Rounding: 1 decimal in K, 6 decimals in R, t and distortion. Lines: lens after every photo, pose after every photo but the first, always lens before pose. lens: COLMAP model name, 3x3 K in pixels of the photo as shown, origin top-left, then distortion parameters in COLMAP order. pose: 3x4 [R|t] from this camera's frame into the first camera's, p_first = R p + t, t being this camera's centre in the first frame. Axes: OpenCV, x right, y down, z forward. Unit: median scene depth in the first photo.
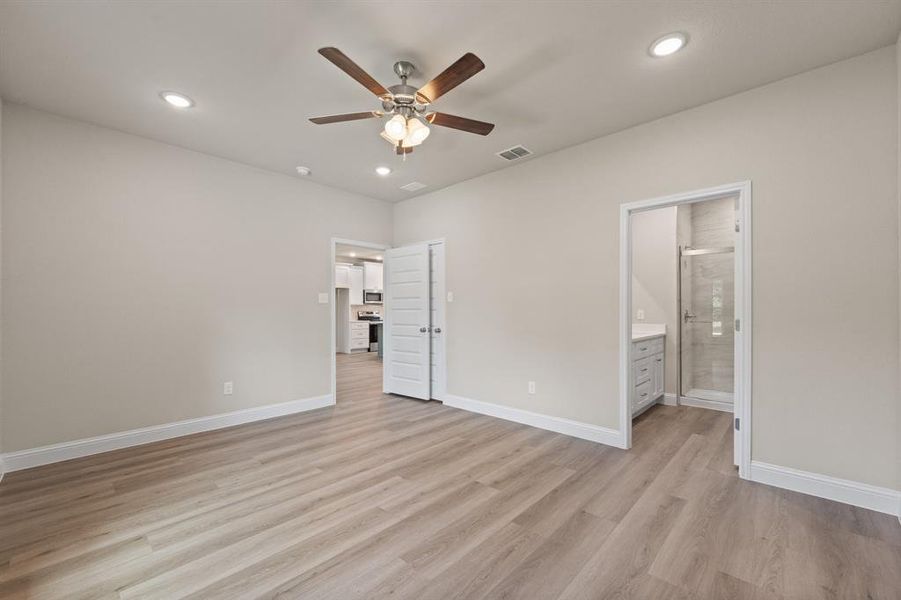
lens RADIAL K [[368.0, 0, 453.0], [0, 368.0, 304.0], [0, 0, 1]] dist [-0.000049, -0.000149]
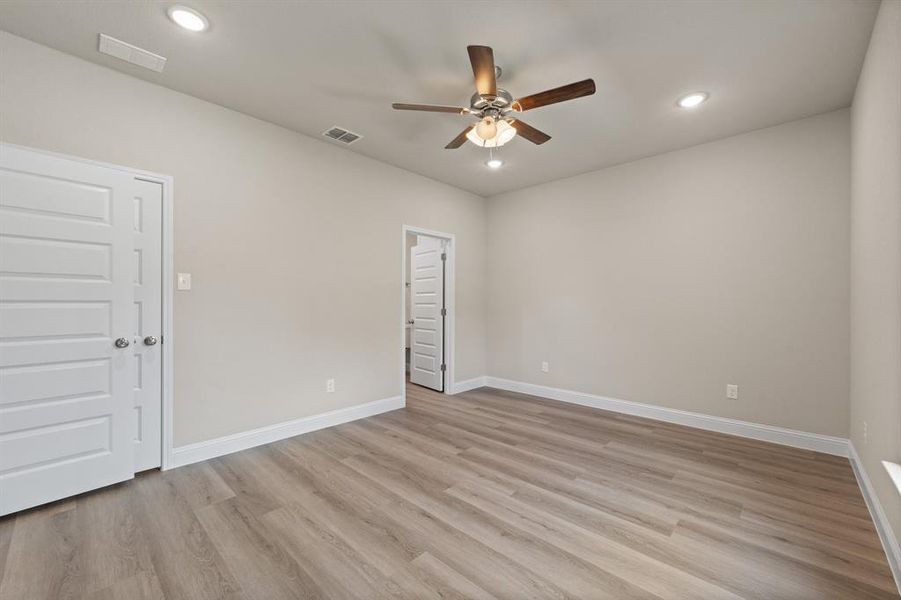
lens RADIAL K [[368.0, 0, 453.0], [0, 368.0, 304.0], [0, 0, 1]] dist [-0.000049, -0.000149]
pose [[0.003814, -0.004469, 0.999983, -1.026785], [-0.013433, 0.999900, 0.004520, 0.013085], [-0.999902, -0.013450, 0.003754, 0.974853]]
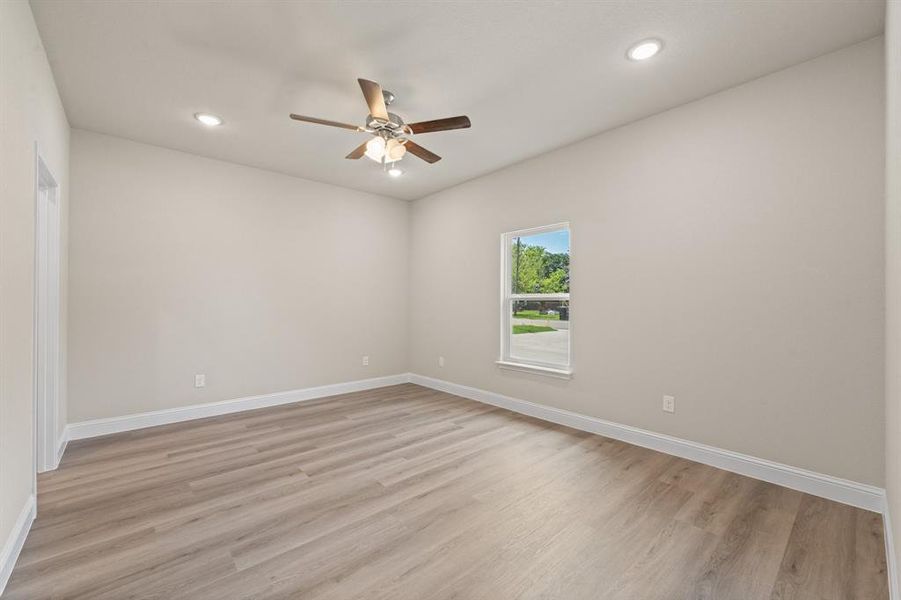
lens RADIAL K [[368.0, 0, 453.0], [0, 368.0, 304.0], [0, 0, 1]] dist [-0.000049, -0.000149]
pose [[-0.995606, 0.001125, 0.093630, -0.399471], [0.000256, 0.999957, -0.009292, 0.025734], [-0.093637, -0.009227, -0.995564, 1.879303]]
